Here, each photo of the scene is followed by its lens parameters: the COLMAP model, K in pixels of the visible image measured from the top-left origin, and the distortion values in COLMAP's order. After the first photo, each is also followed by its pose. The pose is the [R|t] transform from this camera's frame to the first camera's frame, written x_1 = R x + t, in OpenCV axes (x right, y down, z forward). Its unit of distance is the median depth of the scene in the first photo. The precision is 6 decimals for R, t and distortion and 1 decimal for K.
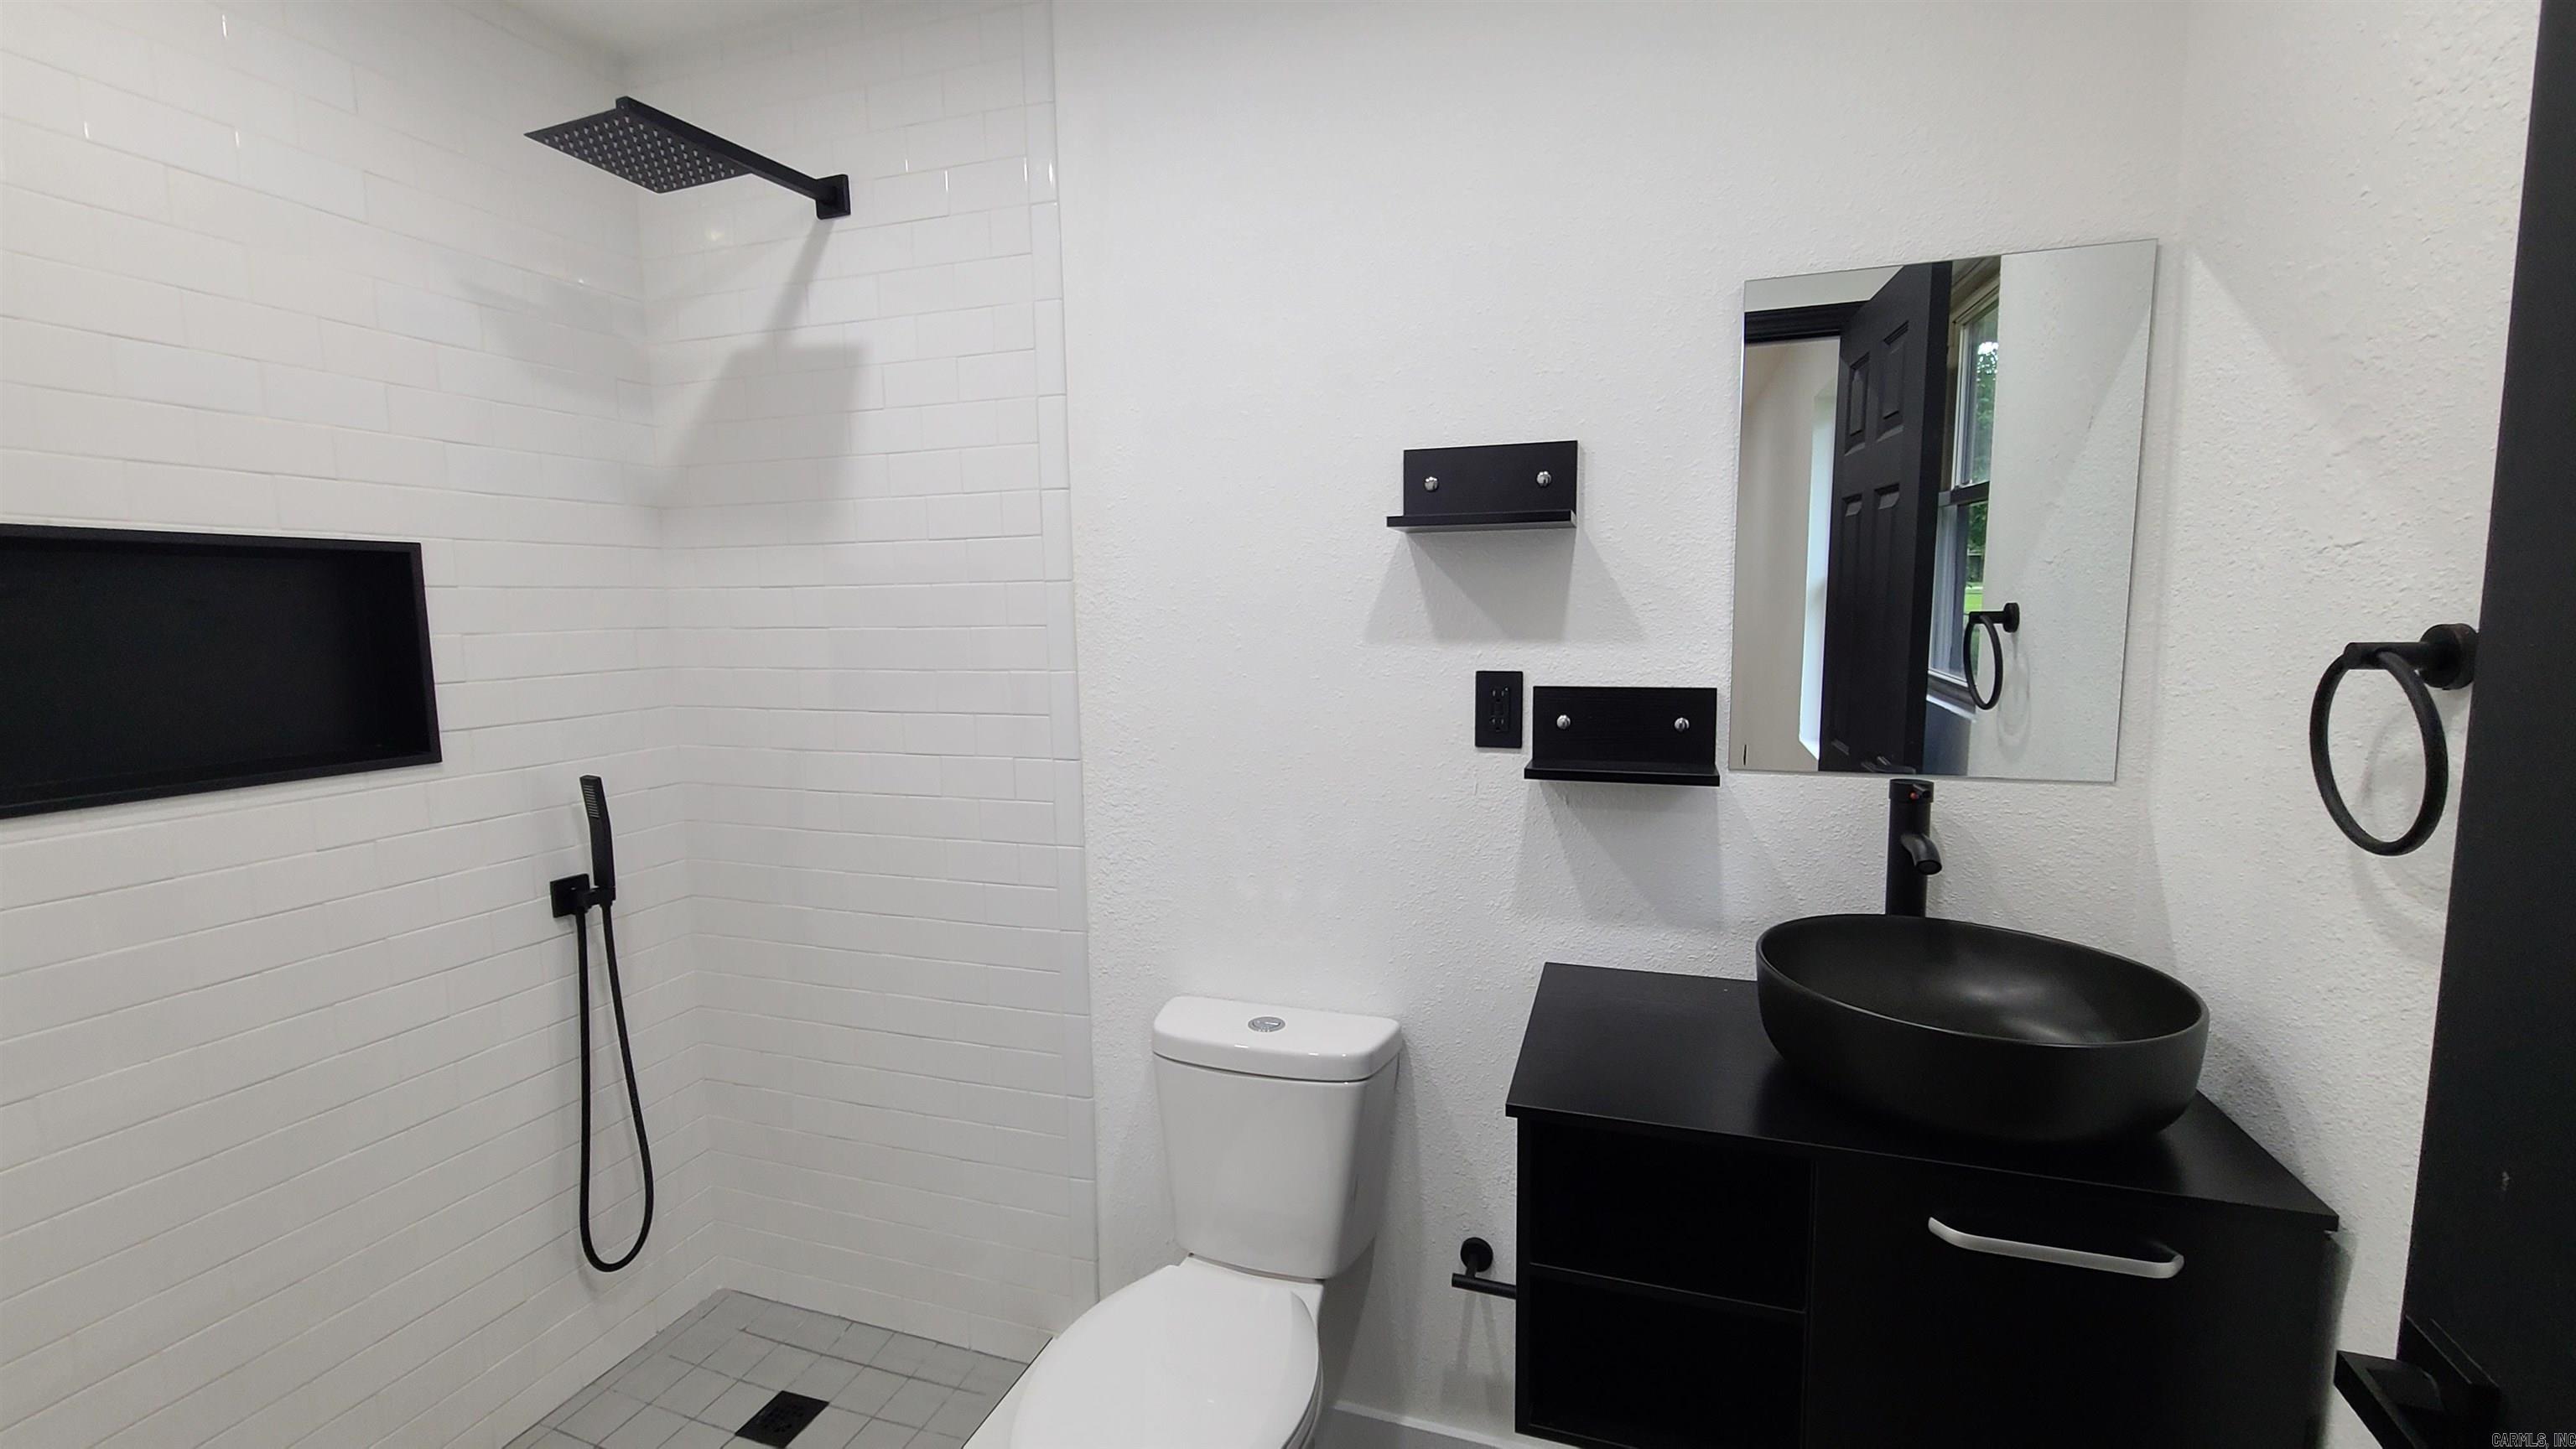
lens RADIAL K [[1044.9, 0, 1300.2], [0, 1044.9, 721.5], [0, 0, 1]] dist [0.006033, -0.004368]
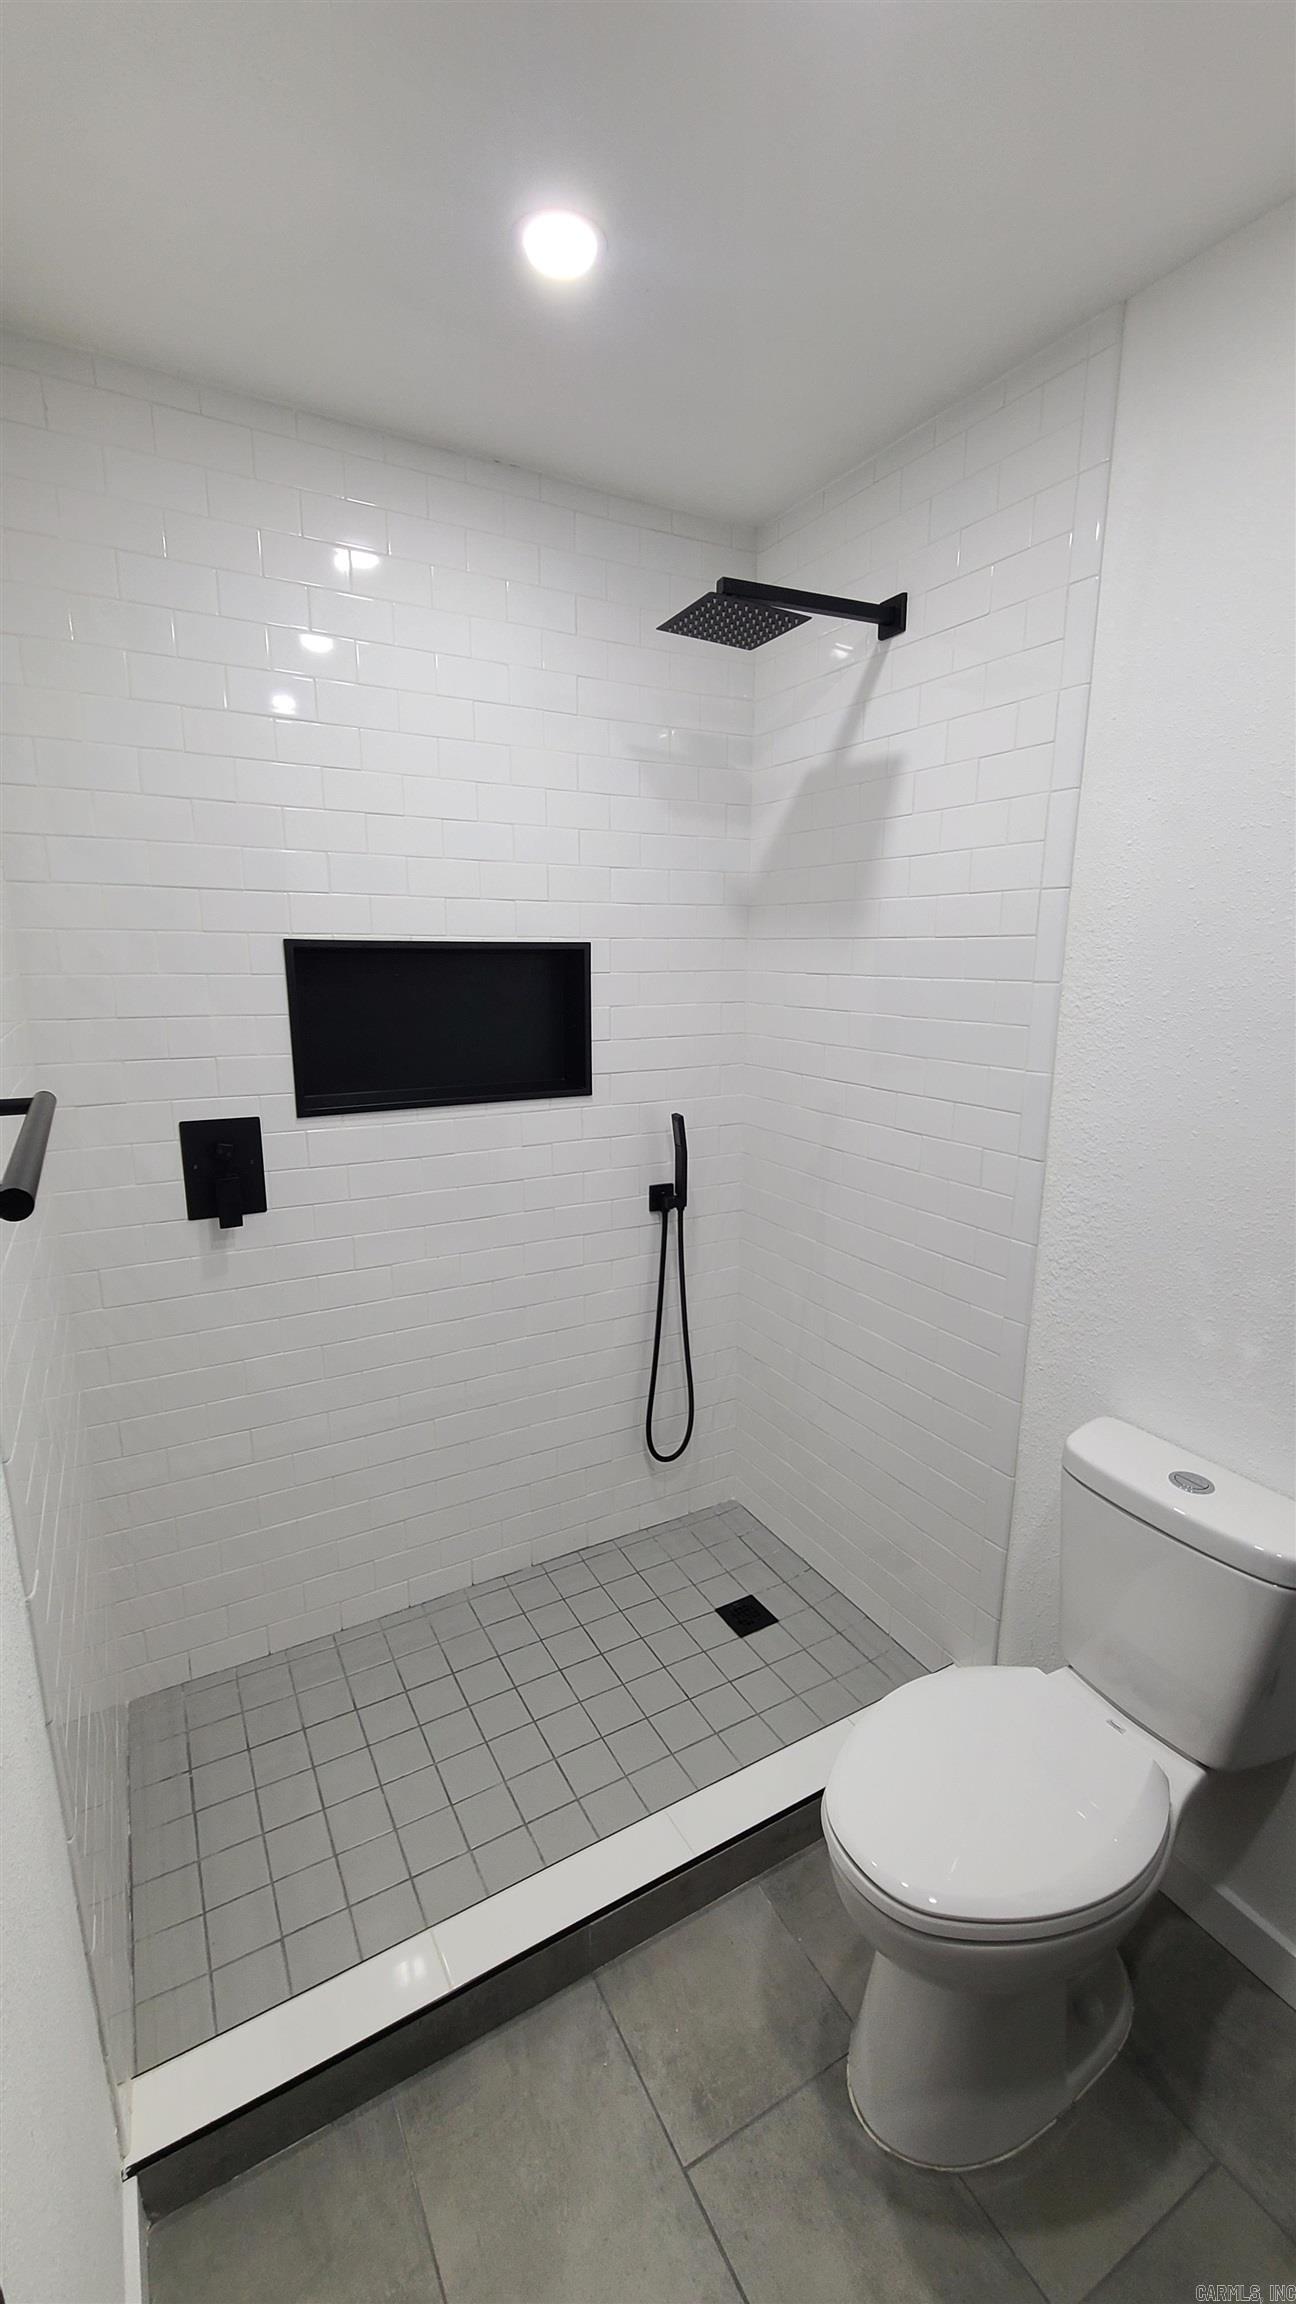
lens RADIAL K [[934.6, 0, 655.0], [0, 934.6, 1161.0], [0, 0, 1]] dist [0.006033, -0.004368]
pose [[0.744907, 0.161326, -0.647369, 0.091628], [-0.086552, 0.985492, 0.145994, -0.061741], [0.661530, -0.052721, 0.748063, 0.073405]]
